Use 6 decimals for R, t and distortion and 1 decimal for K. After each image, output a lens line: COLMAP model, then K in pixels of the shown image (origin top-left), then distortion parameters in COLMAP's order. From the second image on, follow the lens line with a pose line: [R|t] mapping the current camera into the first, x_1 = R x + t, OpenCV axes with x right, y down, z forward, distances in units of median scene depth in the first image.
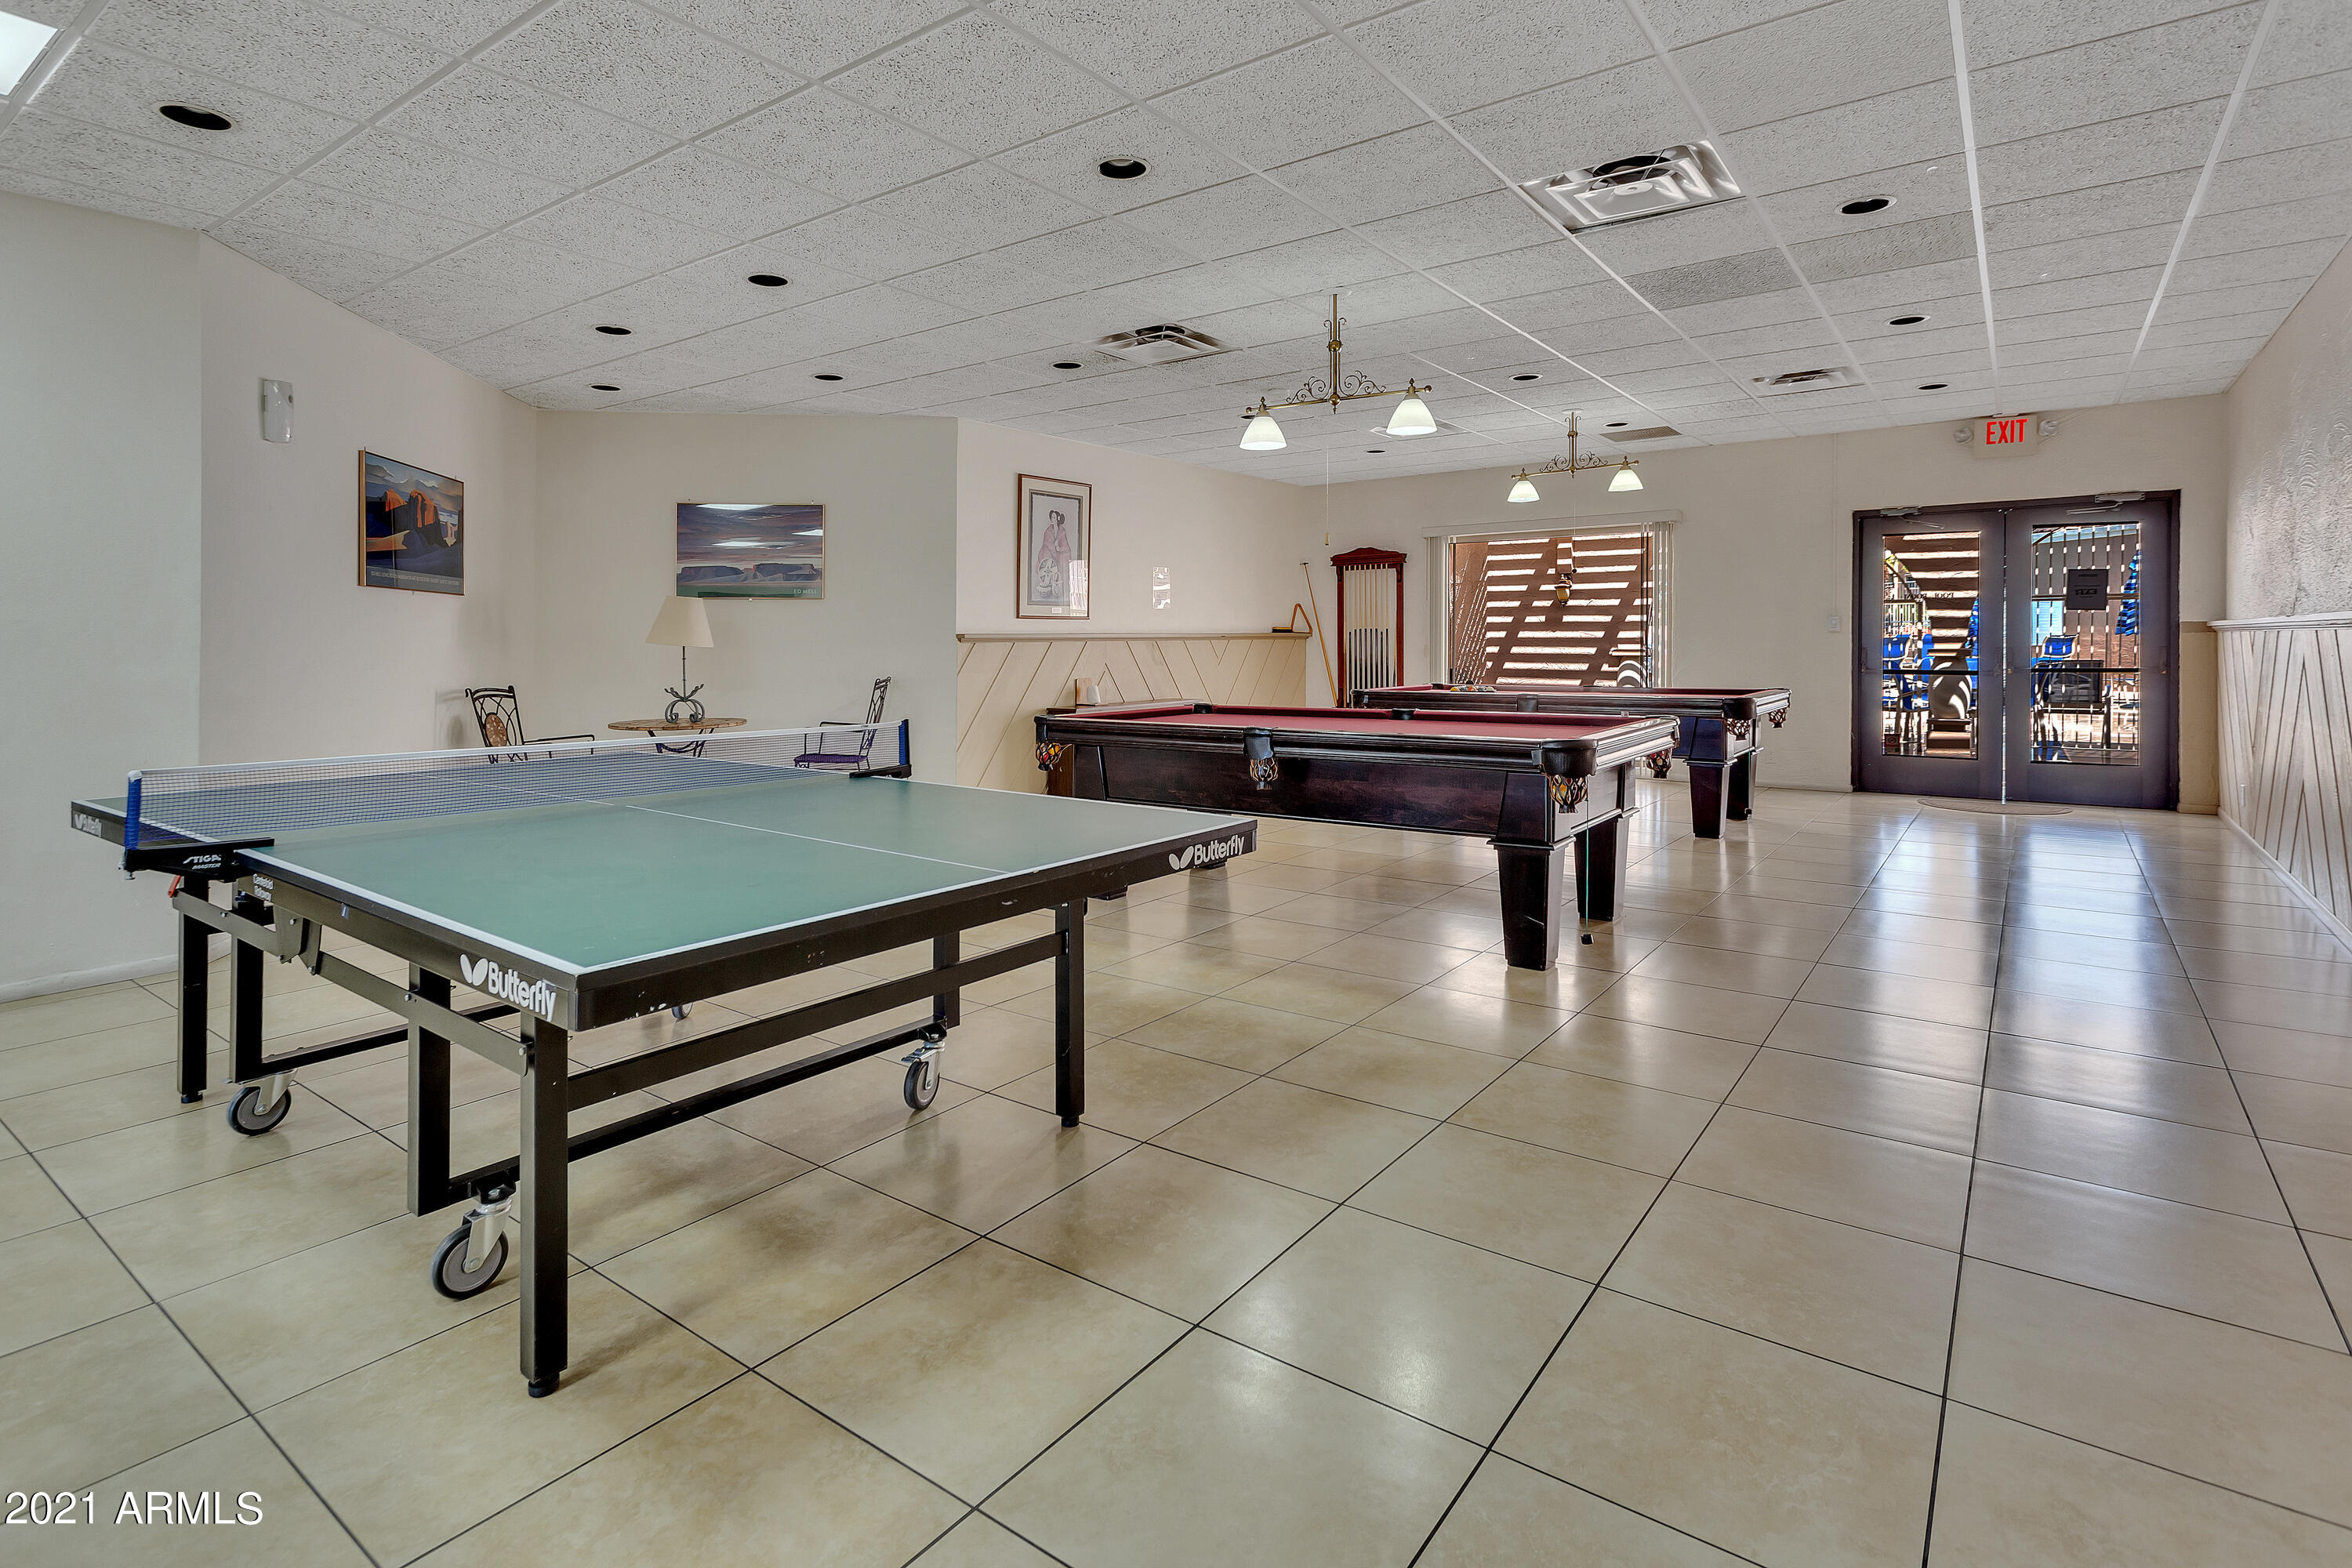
lens RADIAL K [[1174.6, 0, 1158.5], [0, 1174.6, 652.8], [0, 0, 1]] dist [-0.000562, 0.004688]
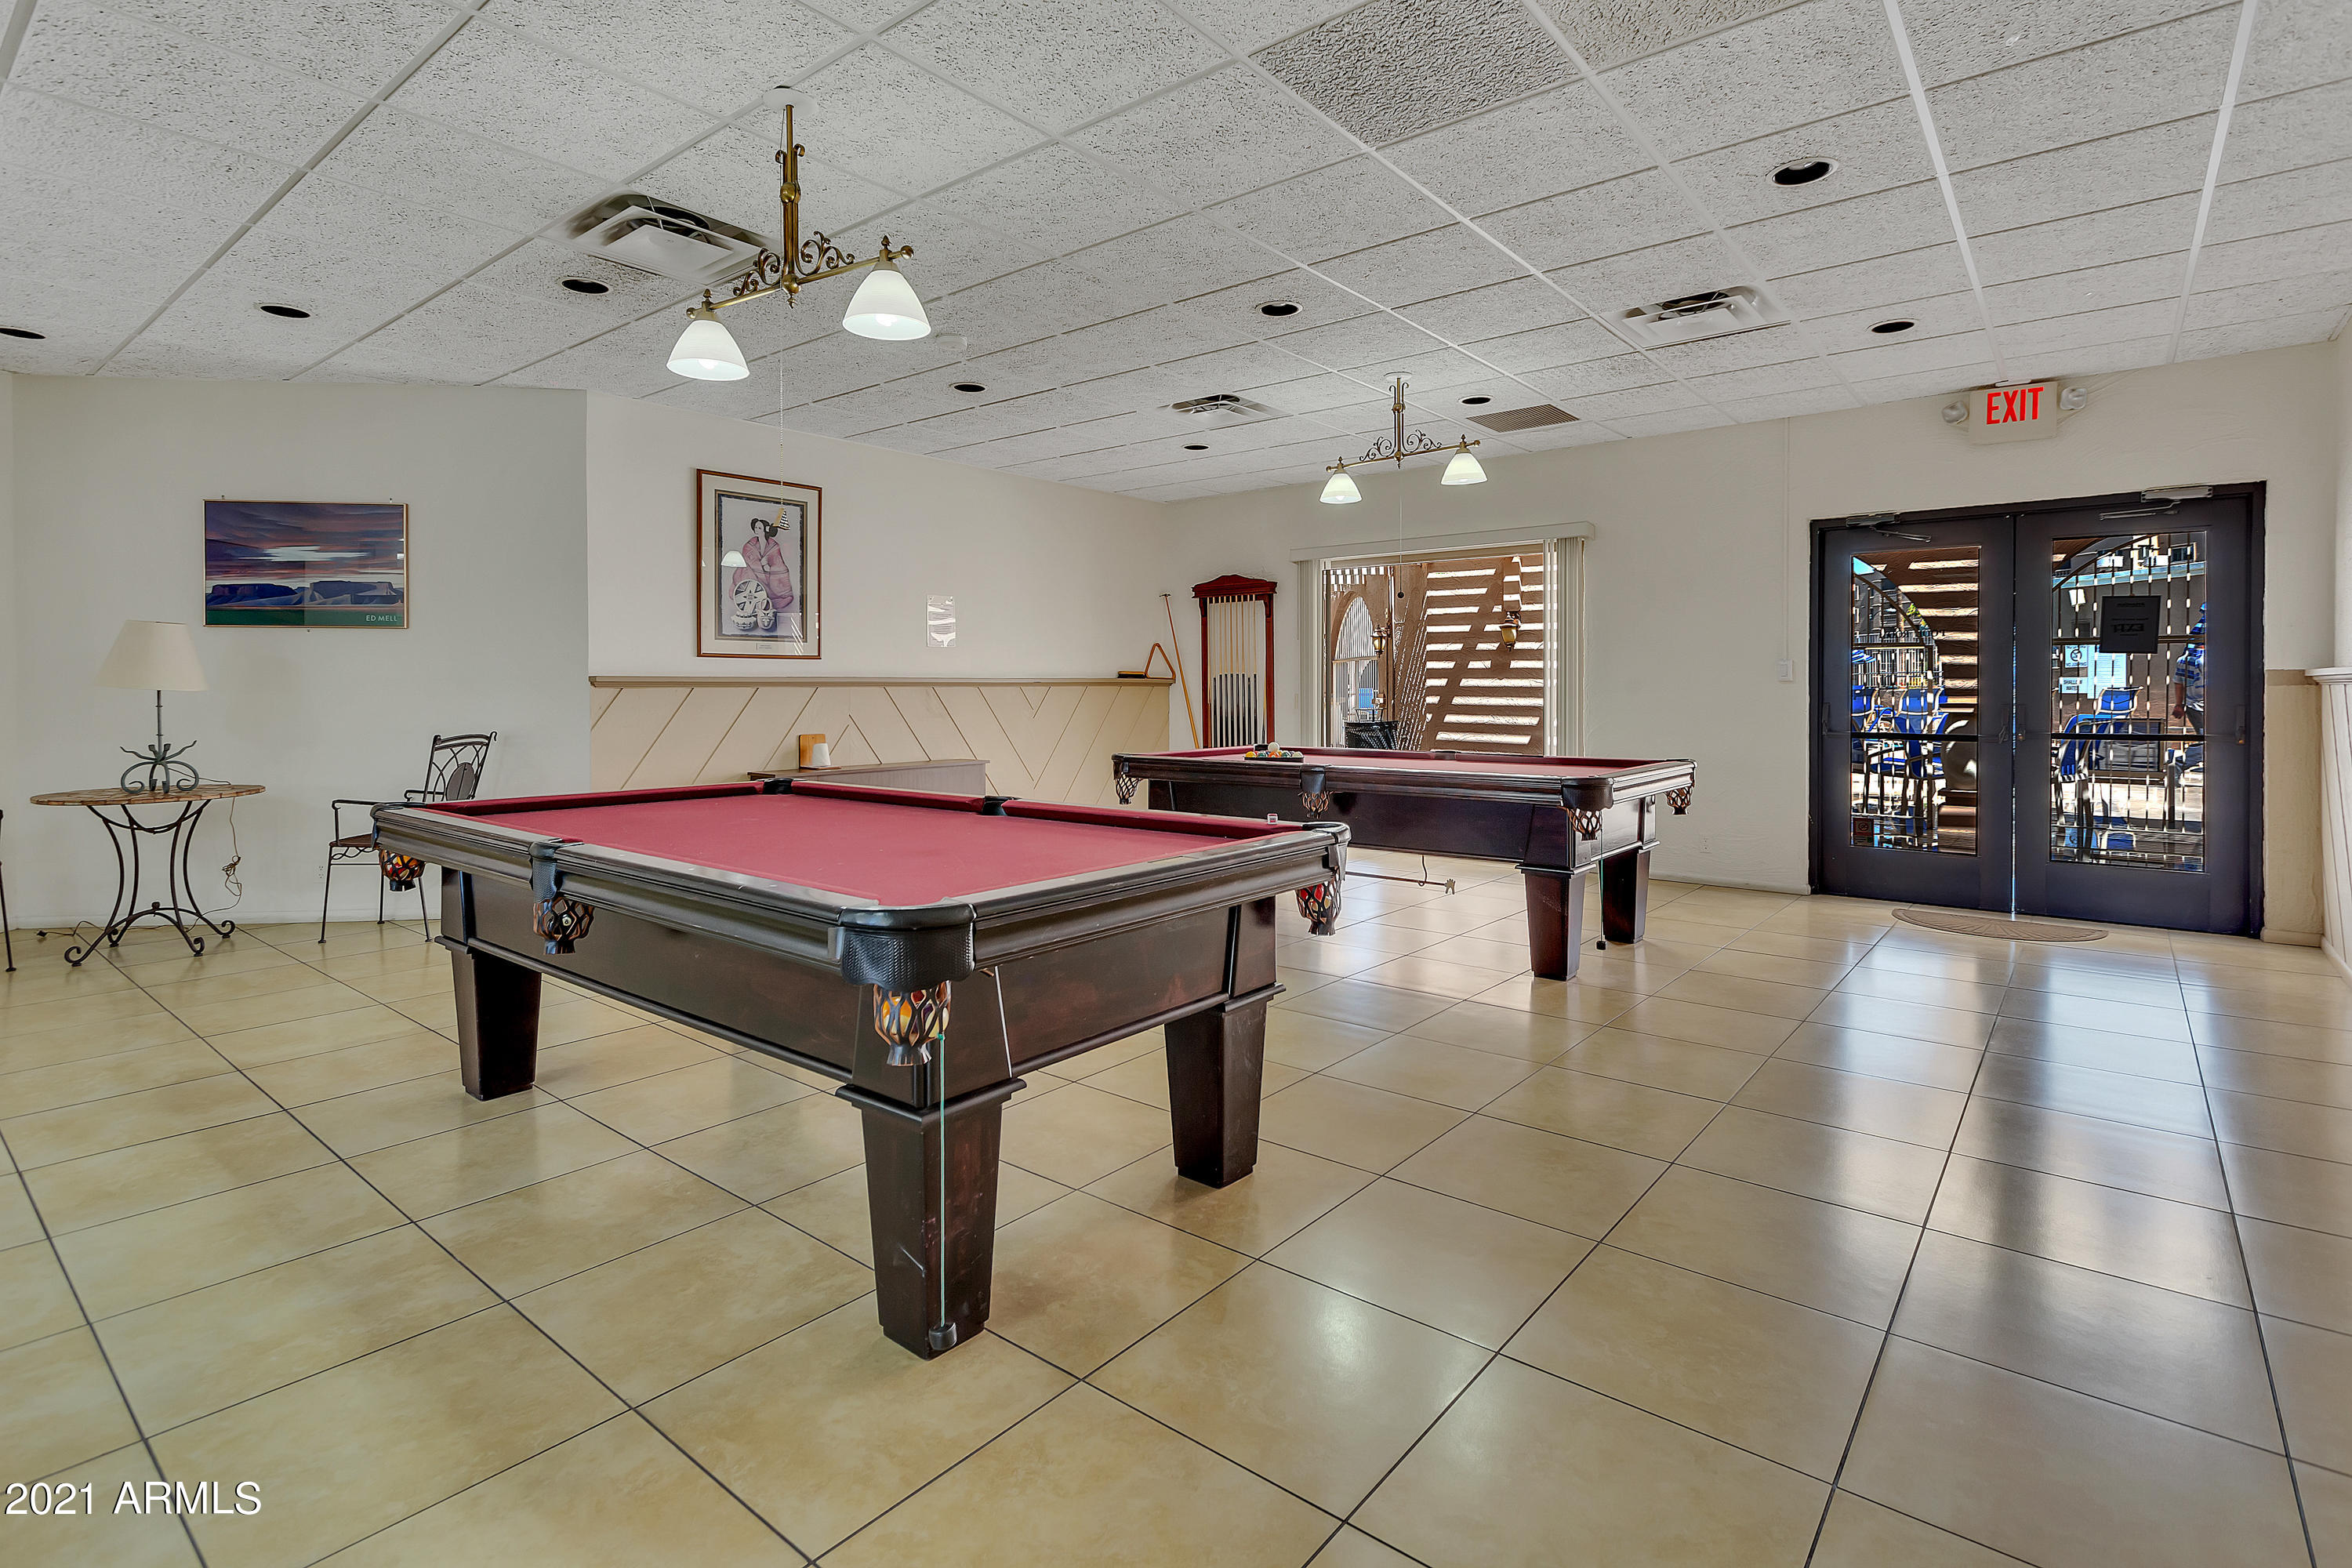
lens RADIAL K [[1128.8, 0, 1186.6], [0, 1128.8, 689.2], [0, 0, 1]] dist [0.002707, 0.001231]
pose [[0.999001, 0.007132, -0.044104, 0.224974], [-0.007486, 0.999941, -0.007871, -0.004158], [0.044046, 0.008193, 0.998996, 0.261464]]
